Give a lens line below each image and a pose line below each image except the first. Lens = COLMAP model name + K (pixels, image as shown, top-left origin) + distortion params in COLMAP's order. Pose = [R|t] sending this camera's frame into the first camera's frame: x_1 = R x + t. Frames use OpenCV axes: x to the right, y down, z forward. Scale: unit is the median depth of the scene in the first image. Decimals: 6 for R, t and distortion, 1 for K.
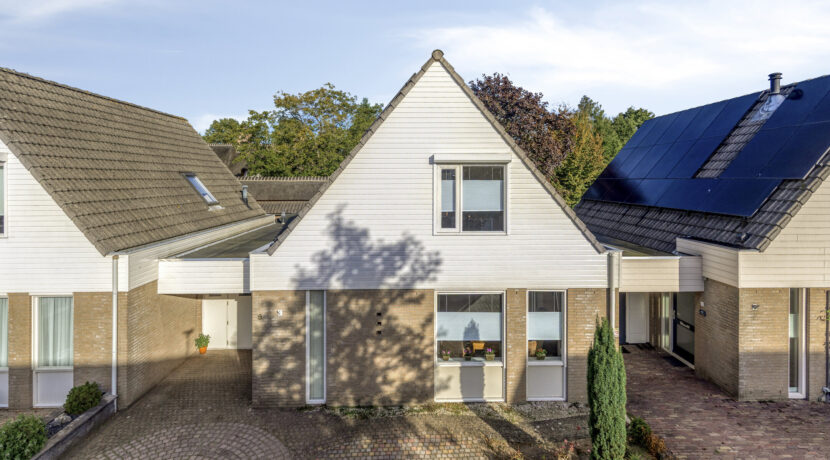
lens RADIAL K [[381.7, 0, 412.7], [0, 381.7, 181.3], [0, 0, 1]] dist [0.009569, -0.000576]
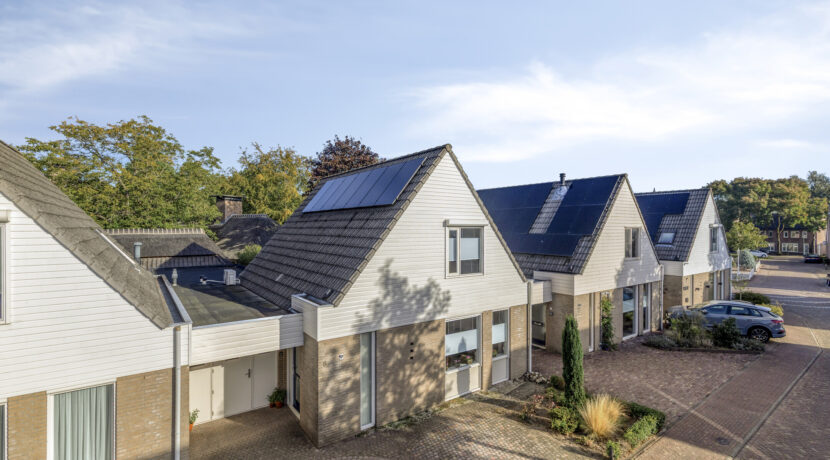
lens RADIAL K [[384.6, 0, 415.0], [0, 384.6, 230.0], [0, 0, 1]] dist [0.002163, -0.000289]
pose [[0.821727, -0.001612, 0.569879, -0.815736], [0.002034, 0.999998, -0.000105, -0.033080], [-0.569877, 0.001246, 0.821729, -0.062577]]
